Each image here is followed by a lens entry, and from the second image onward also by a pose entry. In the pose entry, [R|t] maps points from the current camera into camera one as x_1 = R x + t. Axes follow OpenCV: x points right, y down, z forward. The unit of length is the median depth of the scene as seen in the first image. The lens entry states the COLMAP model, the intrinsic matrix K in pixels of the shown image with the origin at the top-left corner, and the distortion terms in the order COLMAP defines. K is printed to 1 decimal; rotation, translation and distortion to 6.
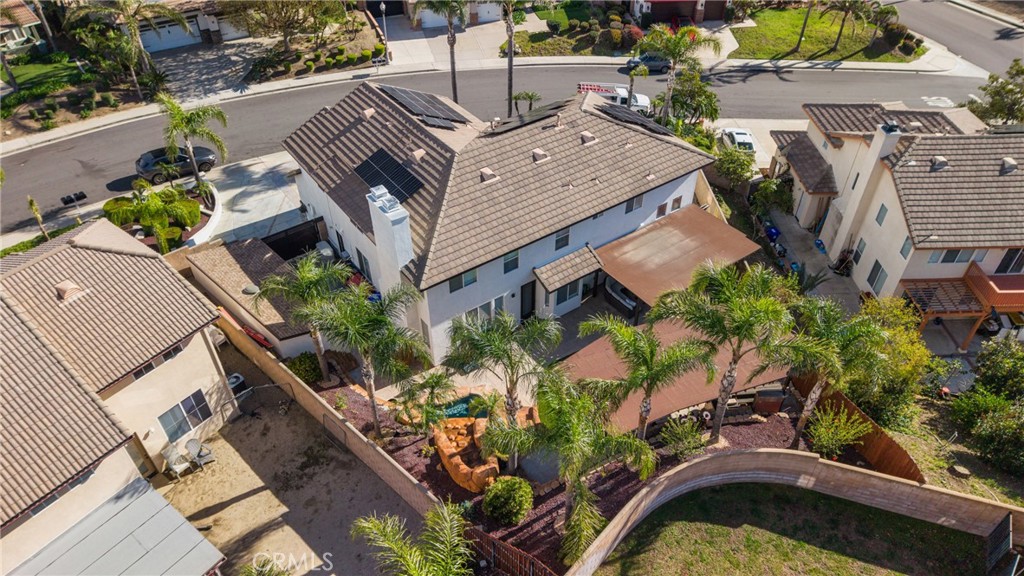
lens RADIAL K [[686.2, 0, 516.8], [0, 686.2, 289.9], [0, 0, 1]] dist [0.083092, -0.103152]
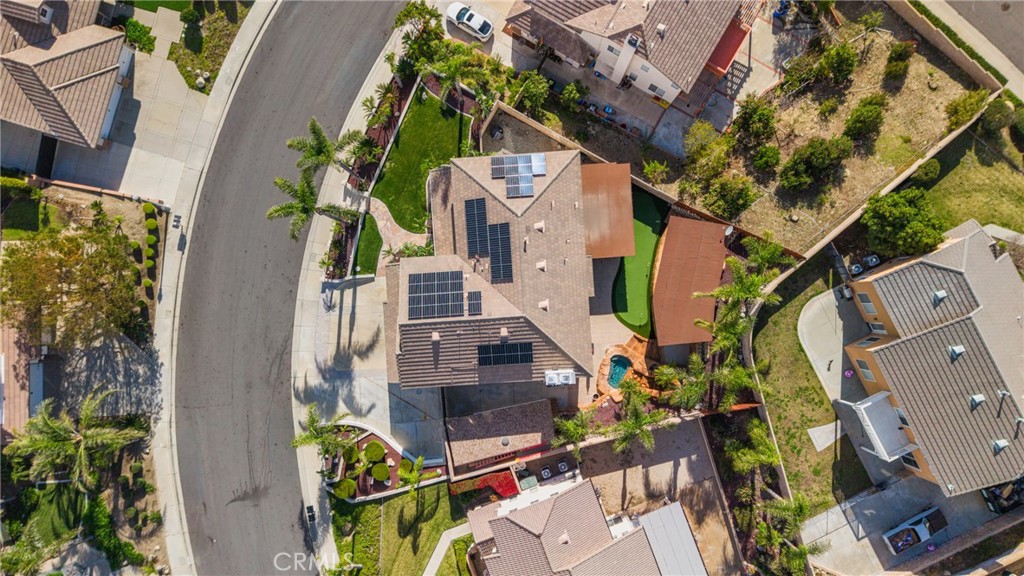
lens RADIAL K [[686.2, 0, 516.8], [0, 686.2, 289.9], [0, 0, 1]] dist [0.083092, -0.103152]
pose [[0.530392, -0.847578, 0.017207, -0.067903], [0.558600, 0.364680, 0.744966, -1.291133], [-0.637692, -0.385512, 0.666880, -0.025445]]
